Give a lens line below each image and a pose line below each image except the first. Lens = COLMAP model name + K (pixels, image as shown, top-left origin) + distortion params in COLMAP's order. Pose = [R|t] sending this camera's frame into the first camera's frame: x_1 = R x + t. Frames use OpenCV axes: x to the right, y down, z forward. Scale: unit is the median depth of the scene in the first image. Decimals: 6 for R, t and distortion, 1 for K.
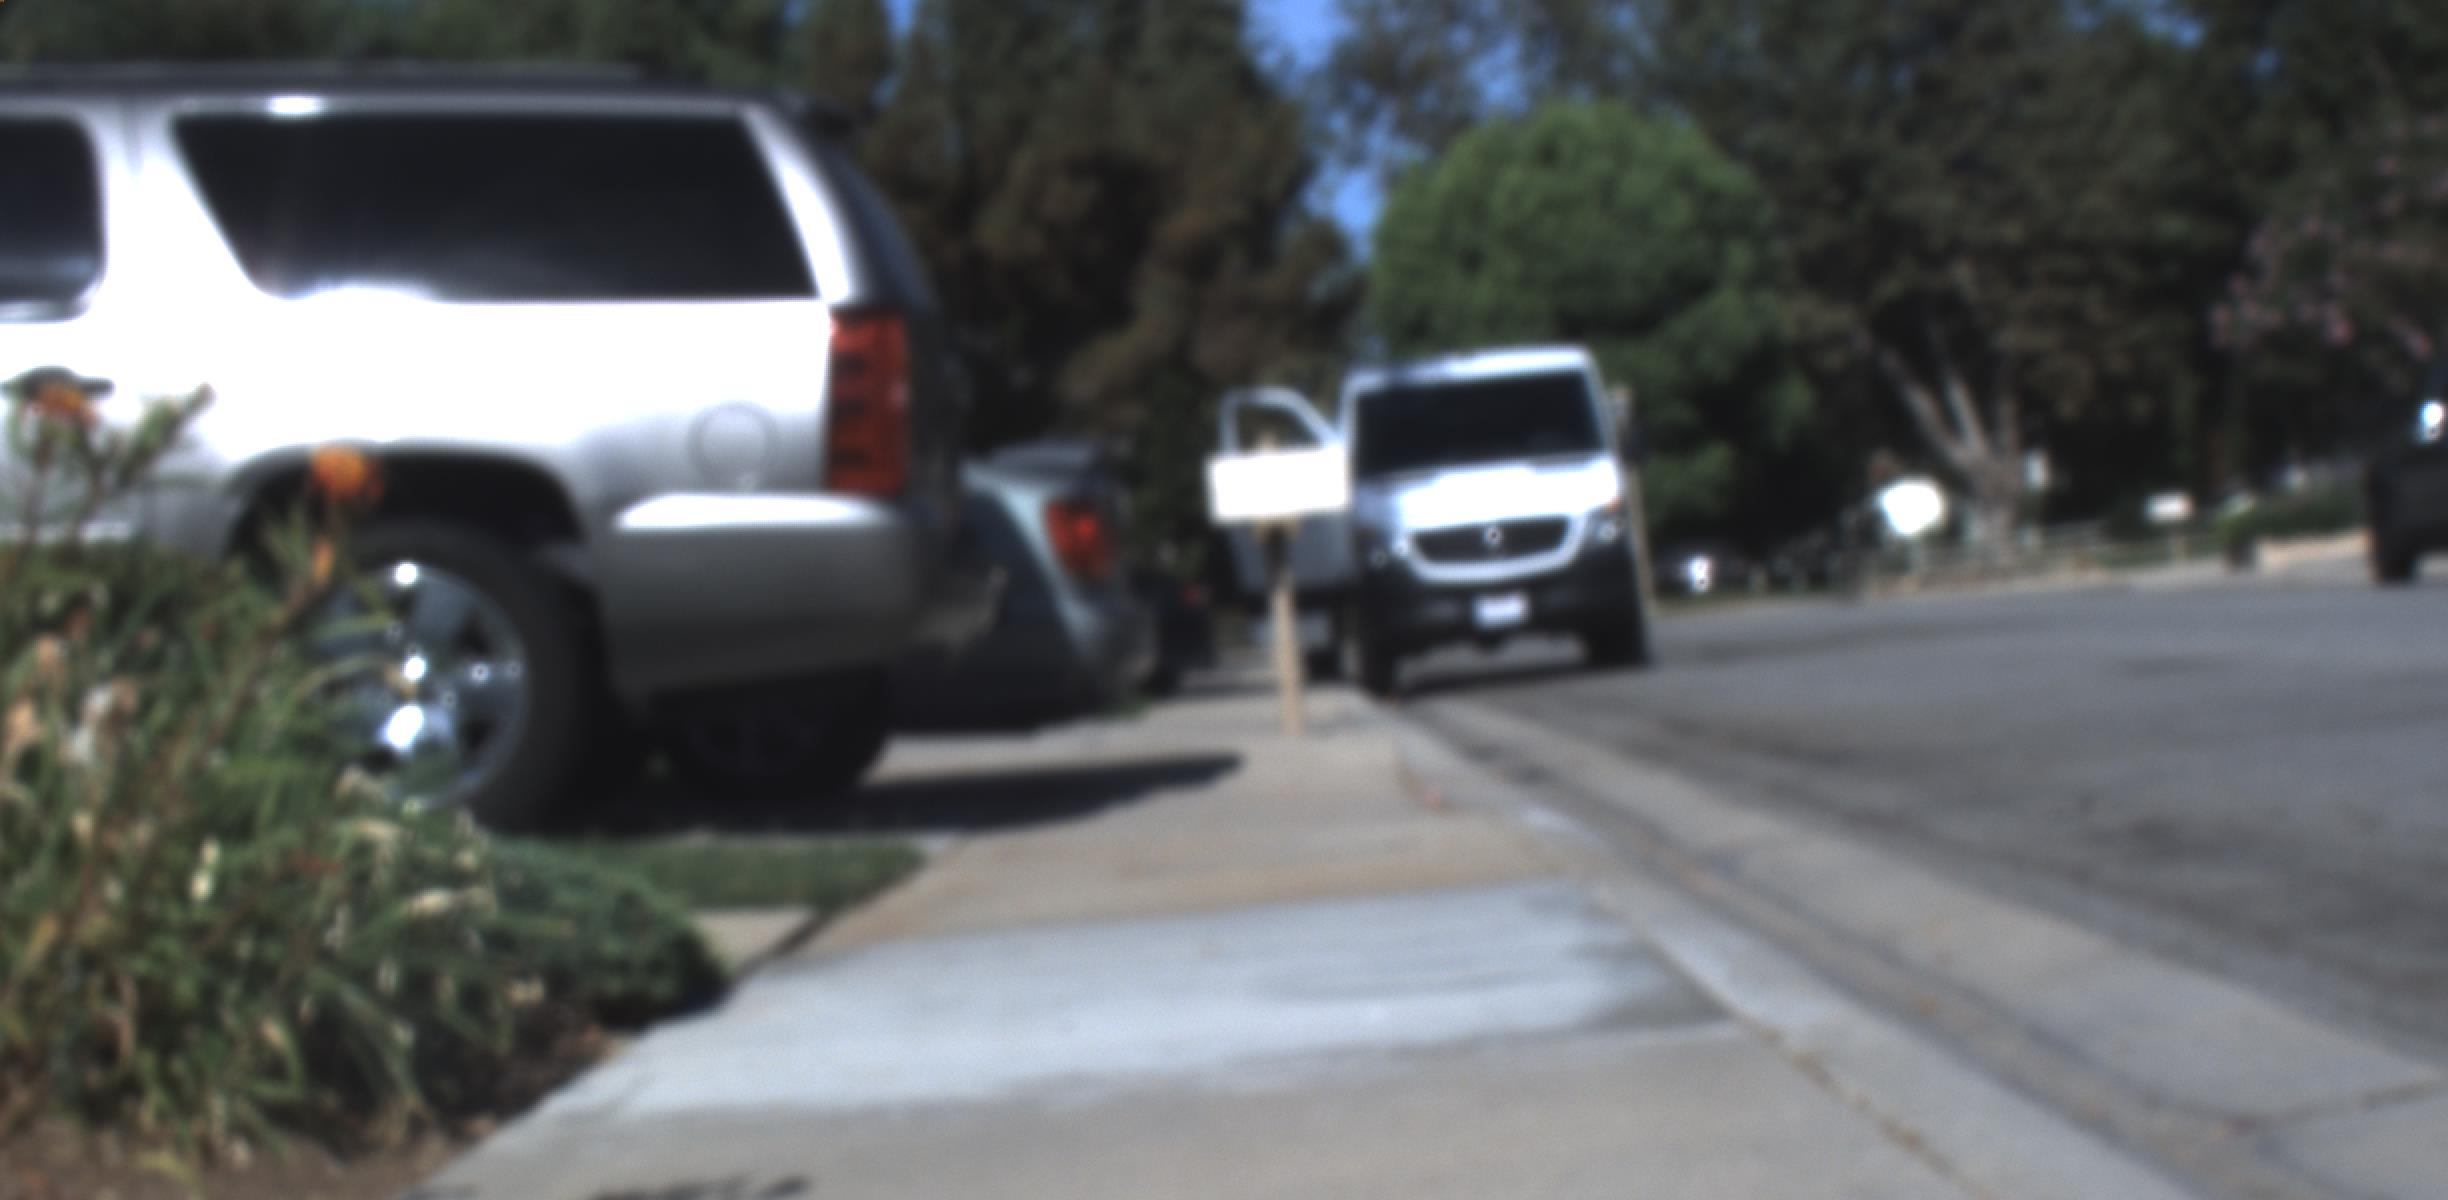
lens RADIAL K [[5171.2, 0, 1224.0], [0, 5171.2, 600.0], [0, 0, 1]] dist [-0.004149, 0.063324]
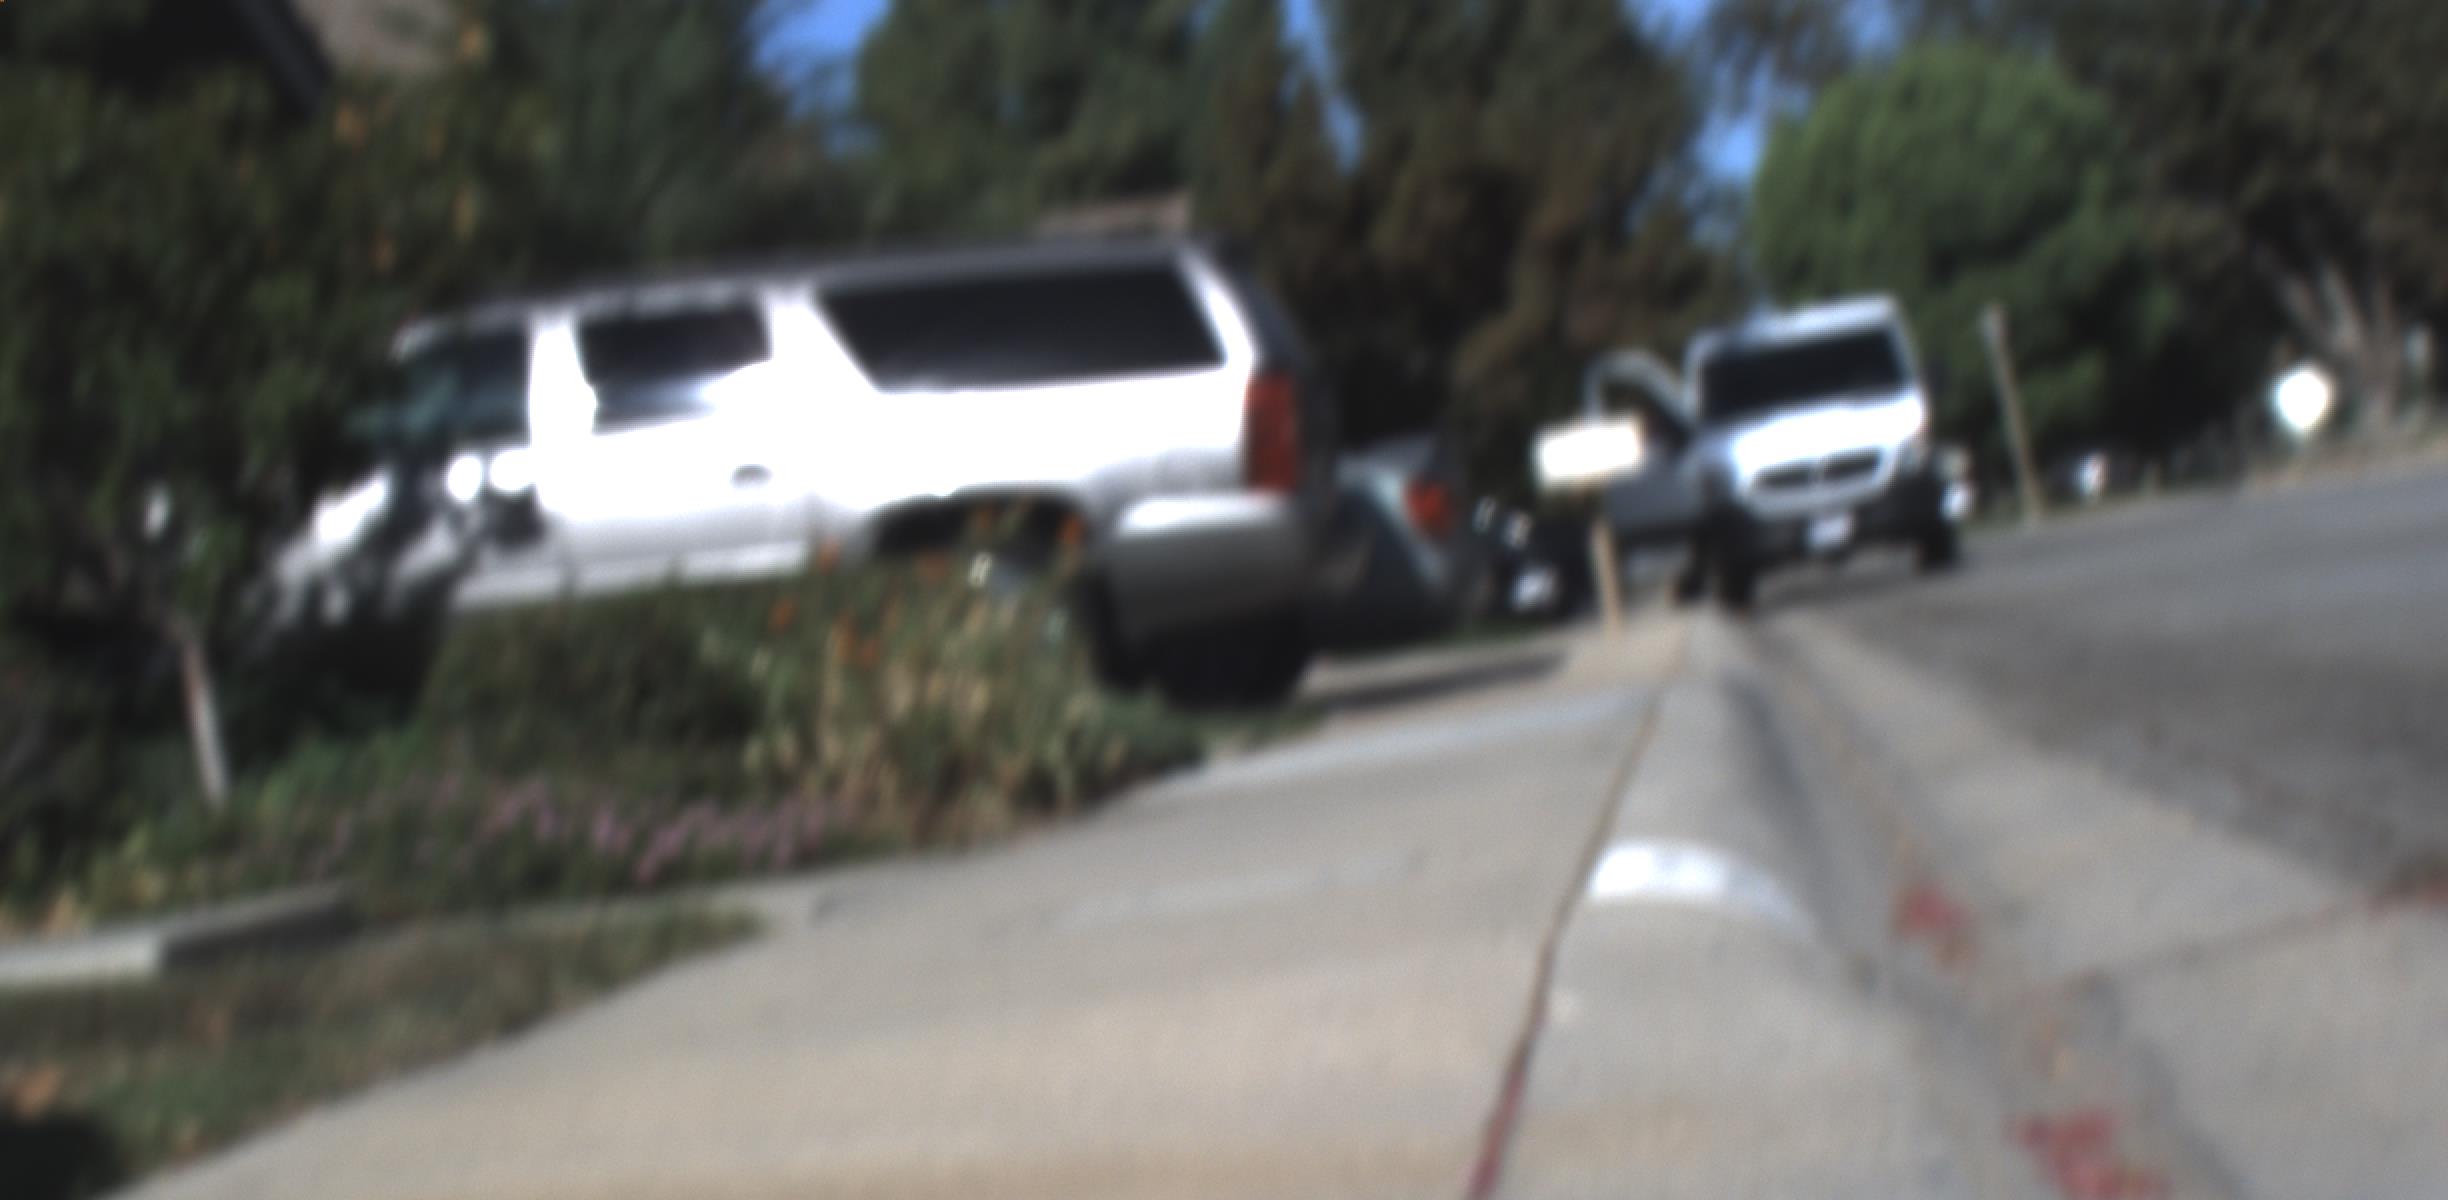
lens RADIAL K [[5171.2, 0, 1224.0], [0, 5171.2, 600.0], [0, 0, 1]] dist [-0.004149, 0.063324]
pose [[0.992983, -0.079859, -0.087224, 0.009459], [0.080612, 0.996732, 0.005135, 0.000477], [0.086529, -0.012130, 0.996175, -0.106213]]
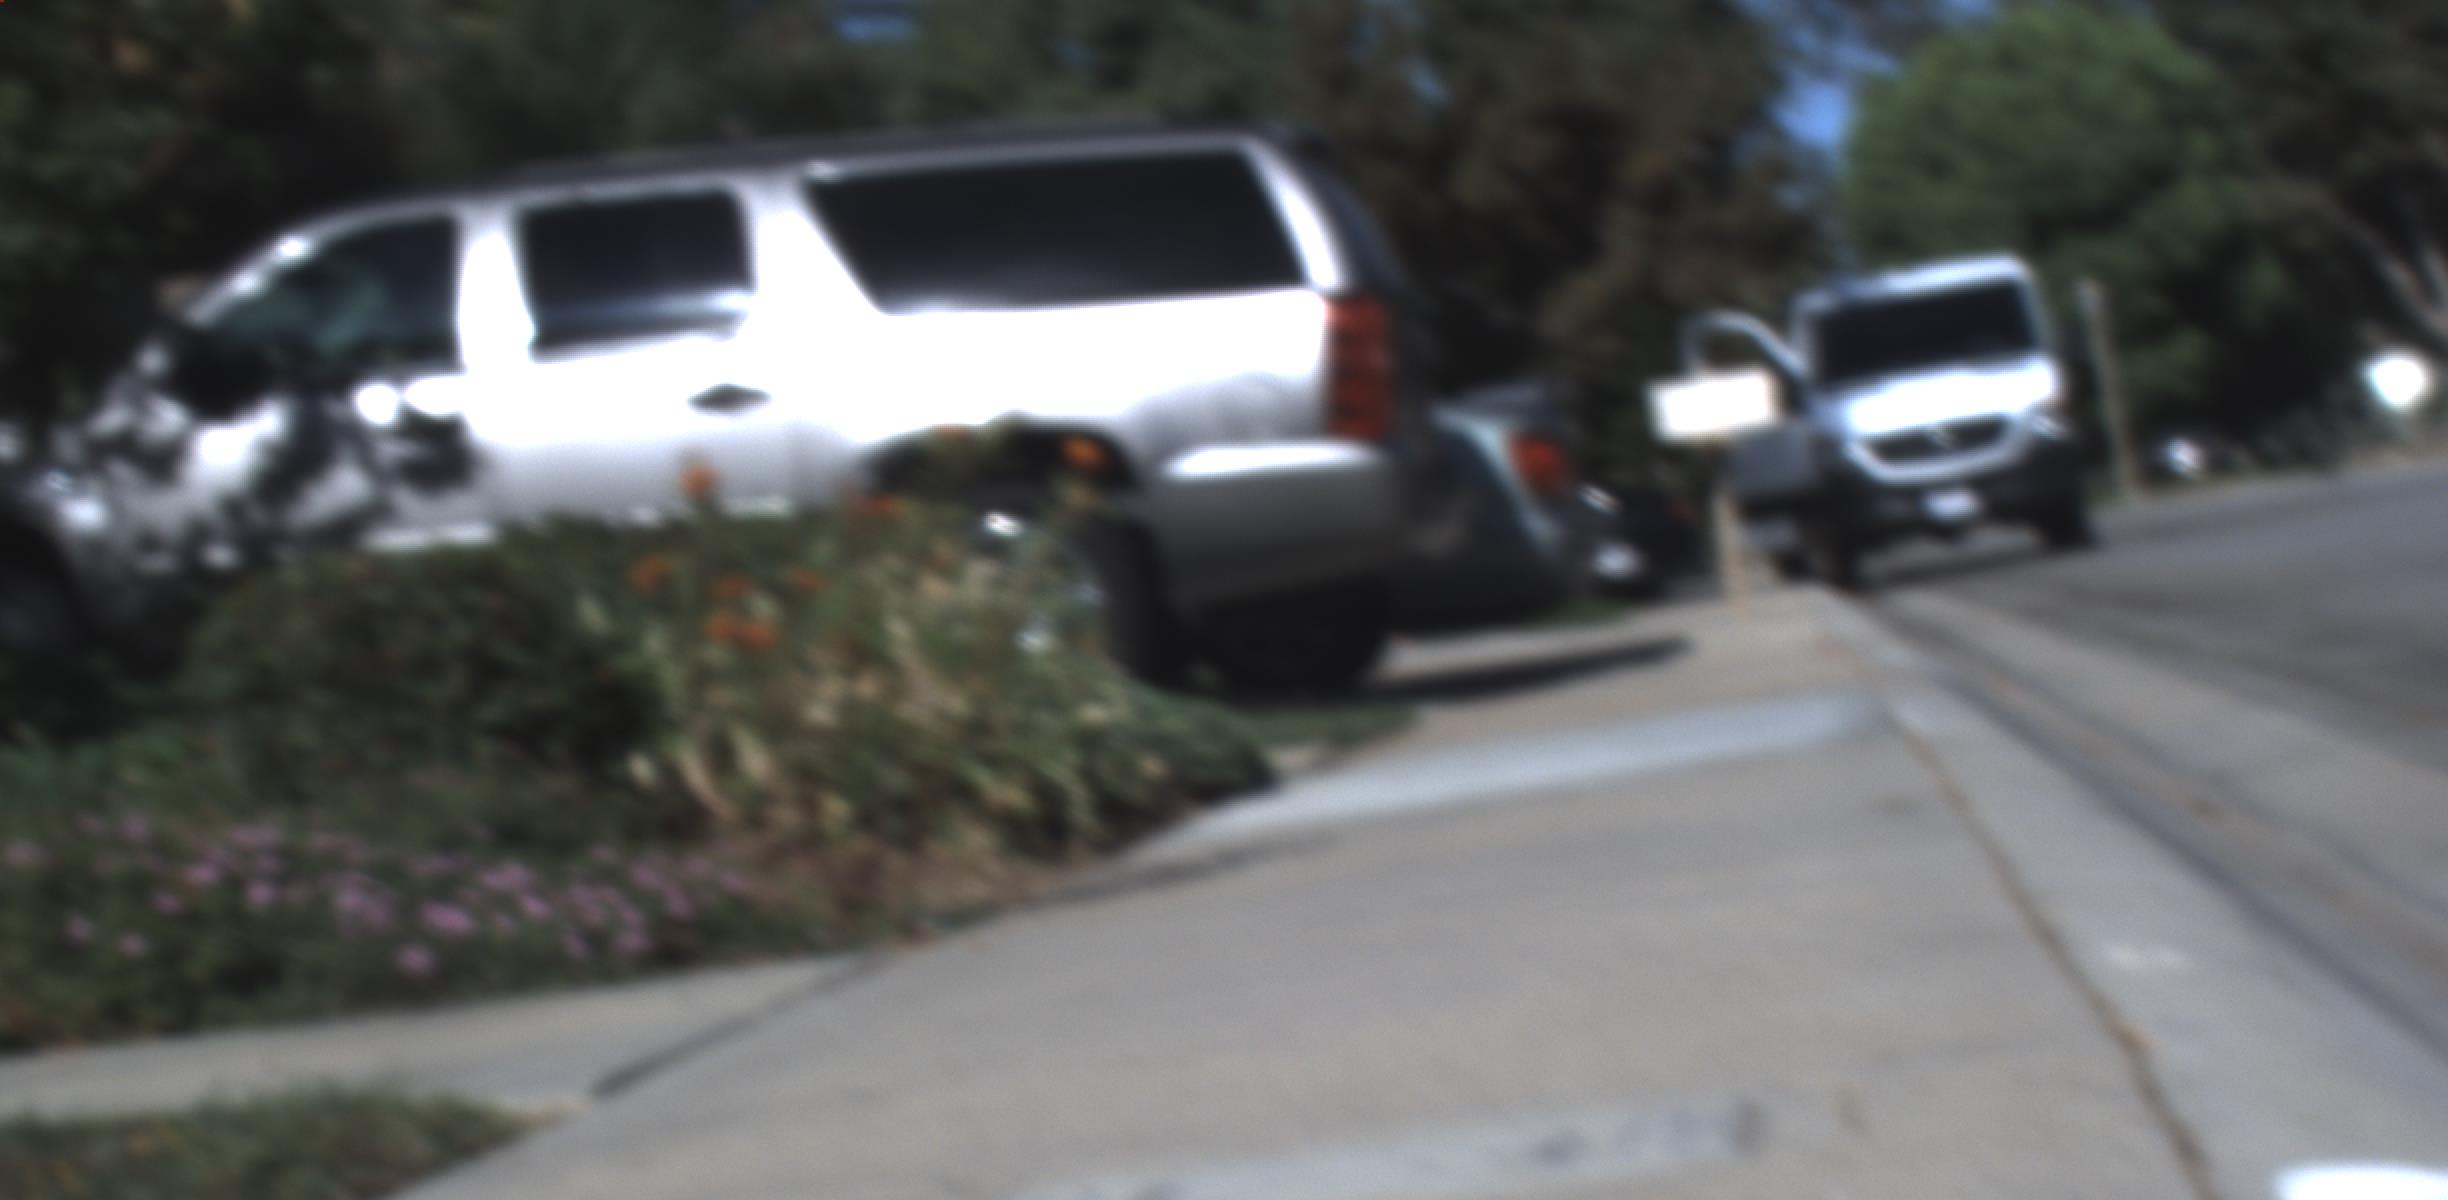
lens RADIAL K [[5171.2, 0, 1224.0], [0, 5171.2, 600.0], [0, 0, 1]] dist [-0.004149, 0.063324]
pose [[0.993077, -0.062806, -0.099260, 0.004316], [0.064119, 0.997891, 0.010093, 0.000881], [0.098417, -0.016387, 0.995010, -0.053693]]
